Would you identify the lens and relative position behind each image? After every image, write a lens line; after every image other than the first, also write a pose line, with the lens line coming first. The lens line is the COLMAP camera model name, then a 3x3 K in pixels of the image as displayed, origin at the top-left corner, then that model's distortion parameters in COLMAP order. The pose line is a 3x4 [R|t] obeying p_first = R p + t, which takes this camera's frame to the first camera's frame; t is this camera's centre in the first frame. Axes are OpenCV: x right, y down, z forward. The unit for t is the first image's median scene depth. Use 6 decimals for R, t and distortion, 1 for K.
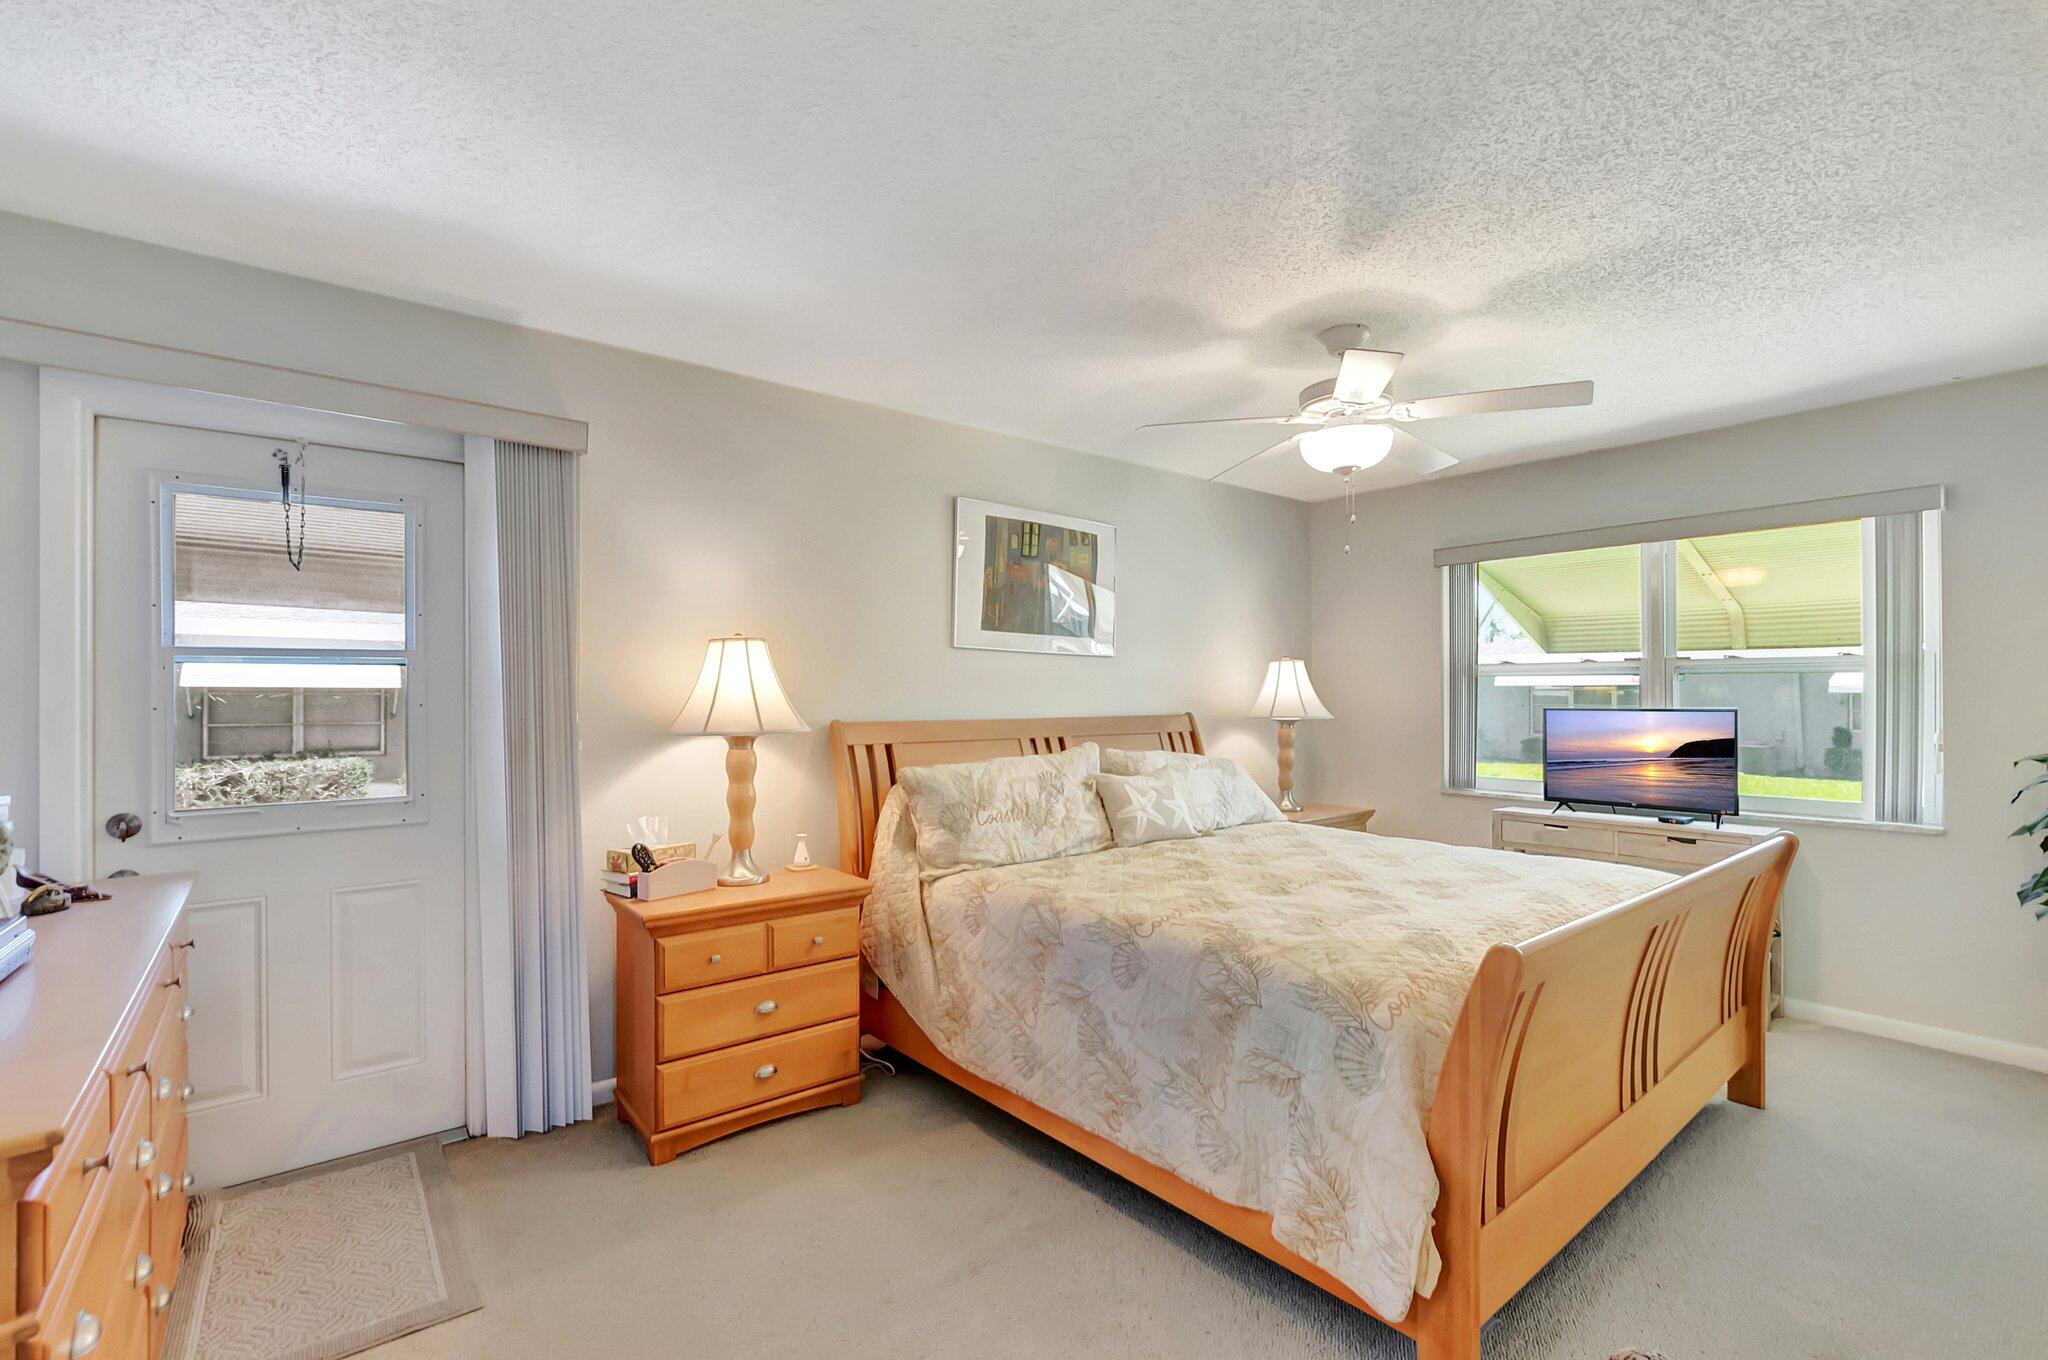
lens RADIAL K [[892.7, 0, 1020.6], [0, 892.7, 683.2], [0, 0, 1]] dist [-0.005871, -0.000068]
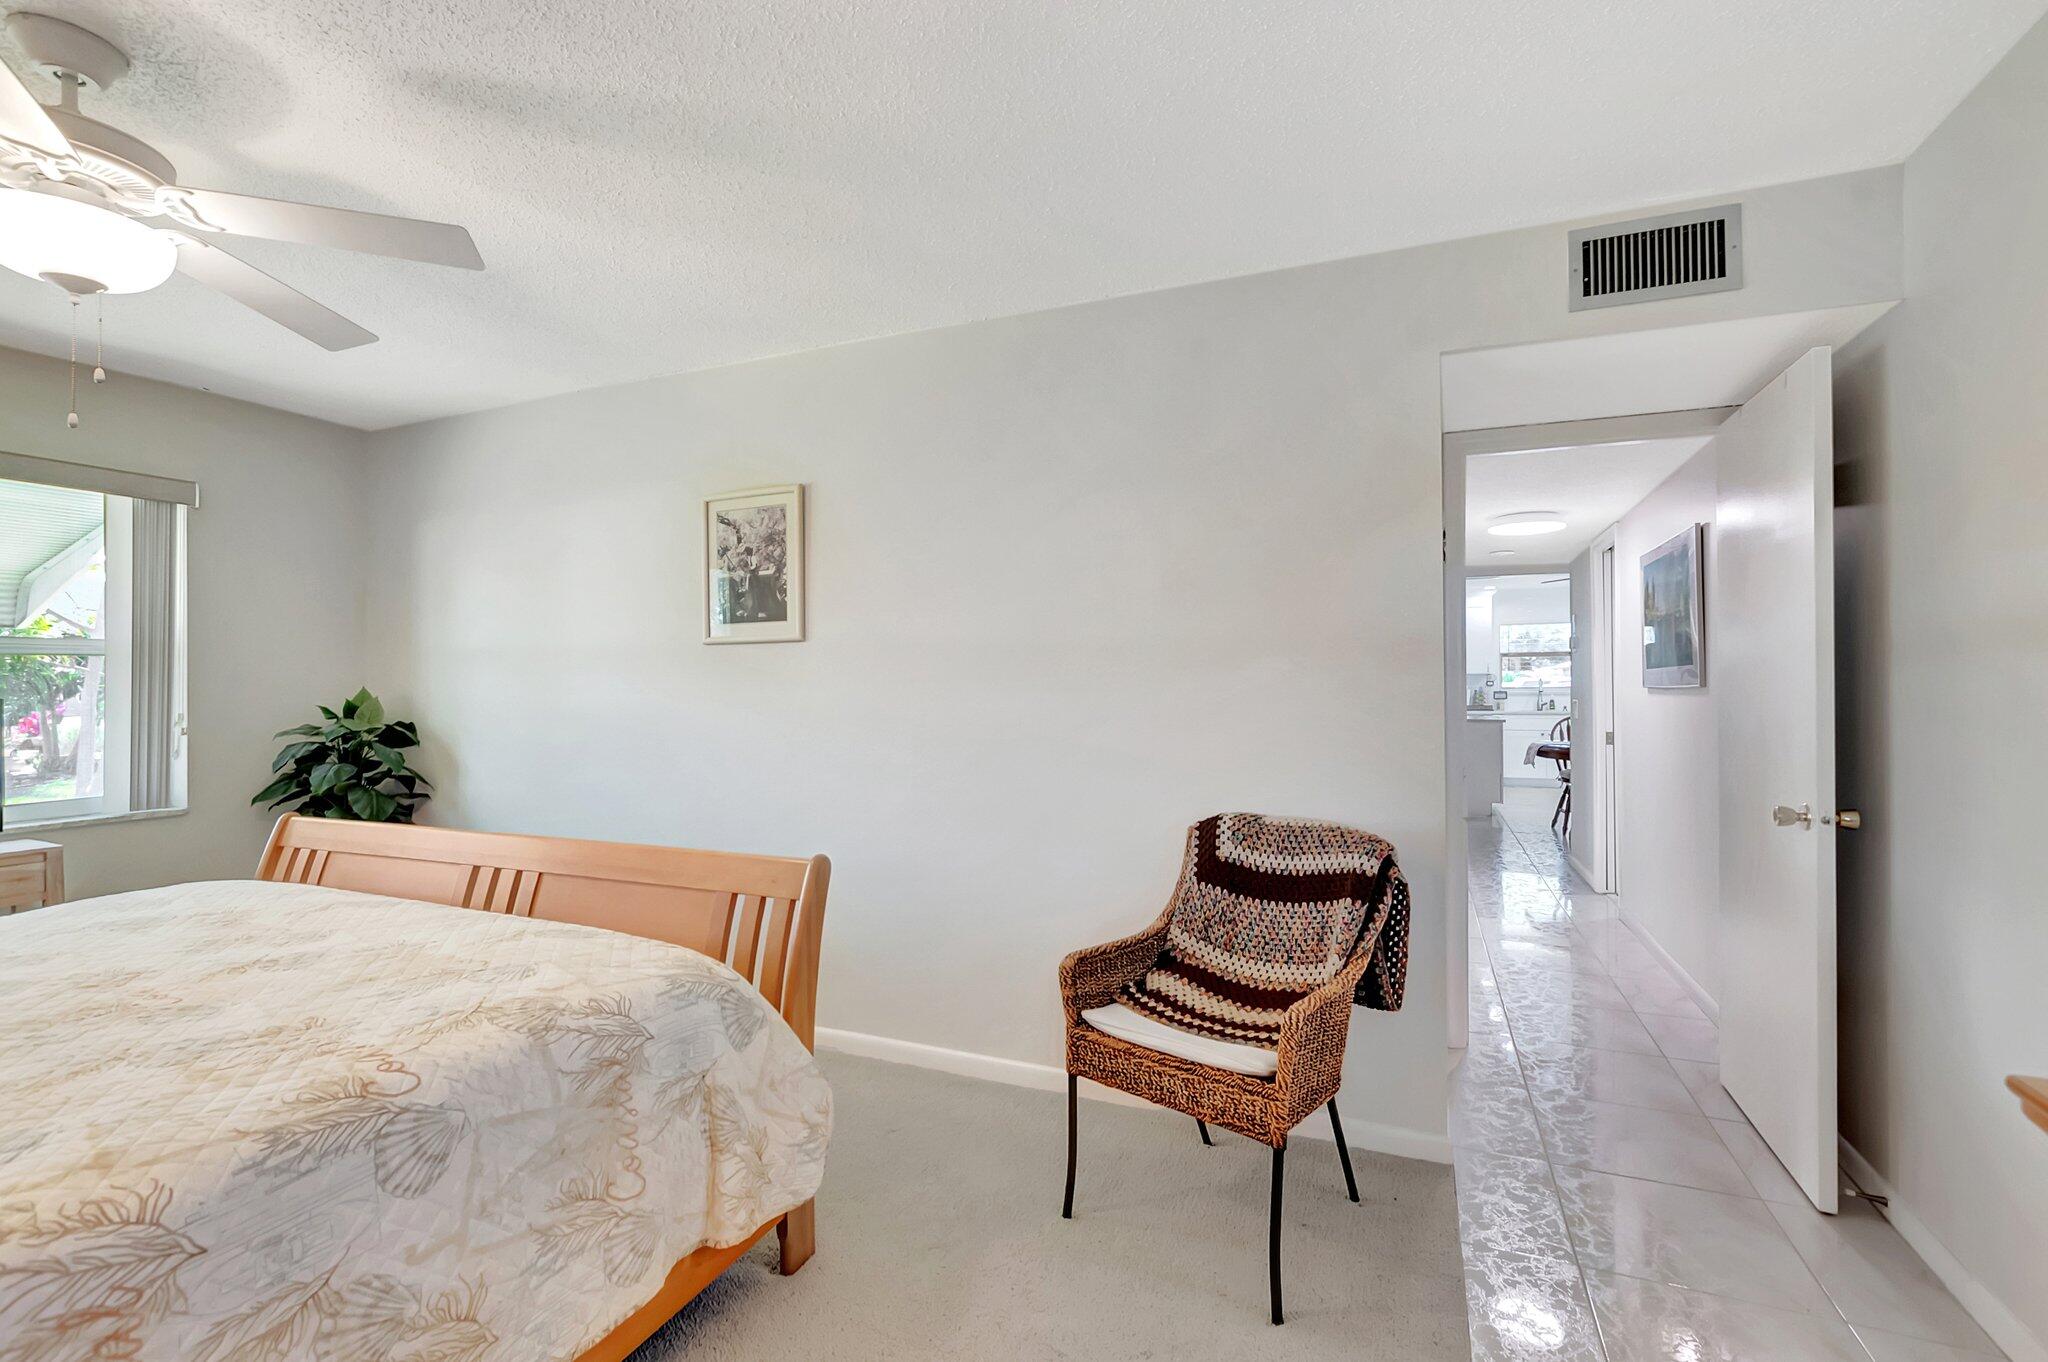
lens RADIAL K [[892.7, 0, 1020.6], [0, 892.7, 684.2], [0, 0, 1]] dist [-0.005871, -0.000068]
pose [[-0.459400, 0.002642, 0.888226, -0.543982], [-0.003186, 0.999984, -0.004622, 0.027540], [-0.888224, -0.004953, -0.459384, 0.919076]]
